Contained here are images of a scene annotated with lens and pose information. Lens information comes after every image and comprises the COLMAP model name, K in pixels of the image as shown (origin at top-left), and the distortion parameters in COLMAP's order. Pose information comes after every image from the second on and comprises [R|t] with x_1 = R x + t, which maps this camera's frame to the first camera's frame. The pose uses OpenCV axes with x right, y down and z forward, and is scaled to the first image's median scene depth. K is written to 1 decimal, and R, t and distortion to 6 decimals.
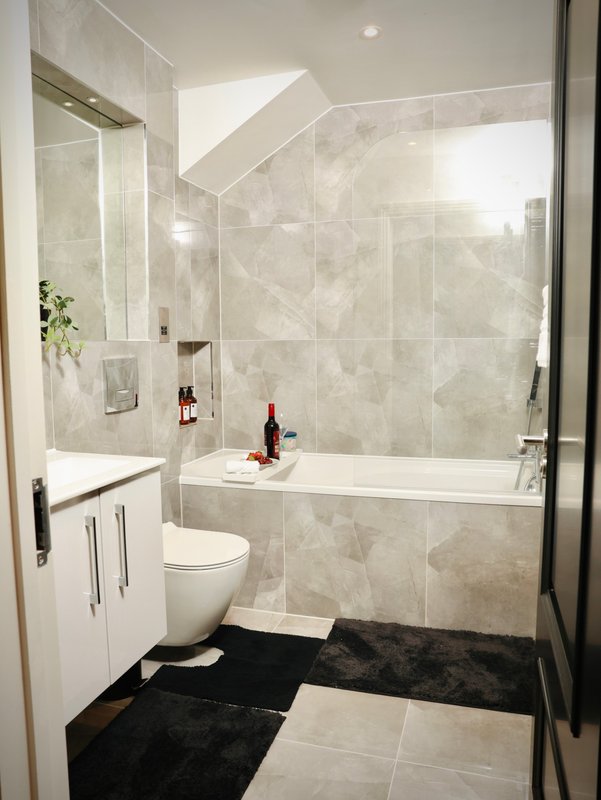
lens RADIAL K [[609.0, 0, 297.5], [0, 609.0, 397.8], [0, 0, 1]] dist [-0.096748, 0.075810]
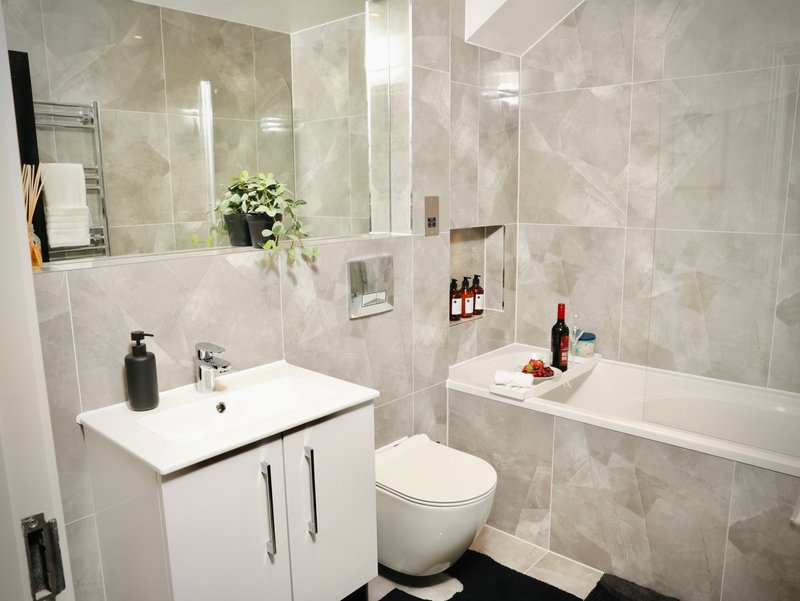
lens RADIAL K [[609.0, 0, 398.0], [0, 609.0, 300.2], [0, 0, 1]] dist [-0.096748, 0.075810]
pose [[0.913059, 0.073828, -0.401089, 0.102639], [-0.038063, 0.994612, 0.096427, -0.079889], [0.406047, -0.072777, 0.910950, 0.146551]]
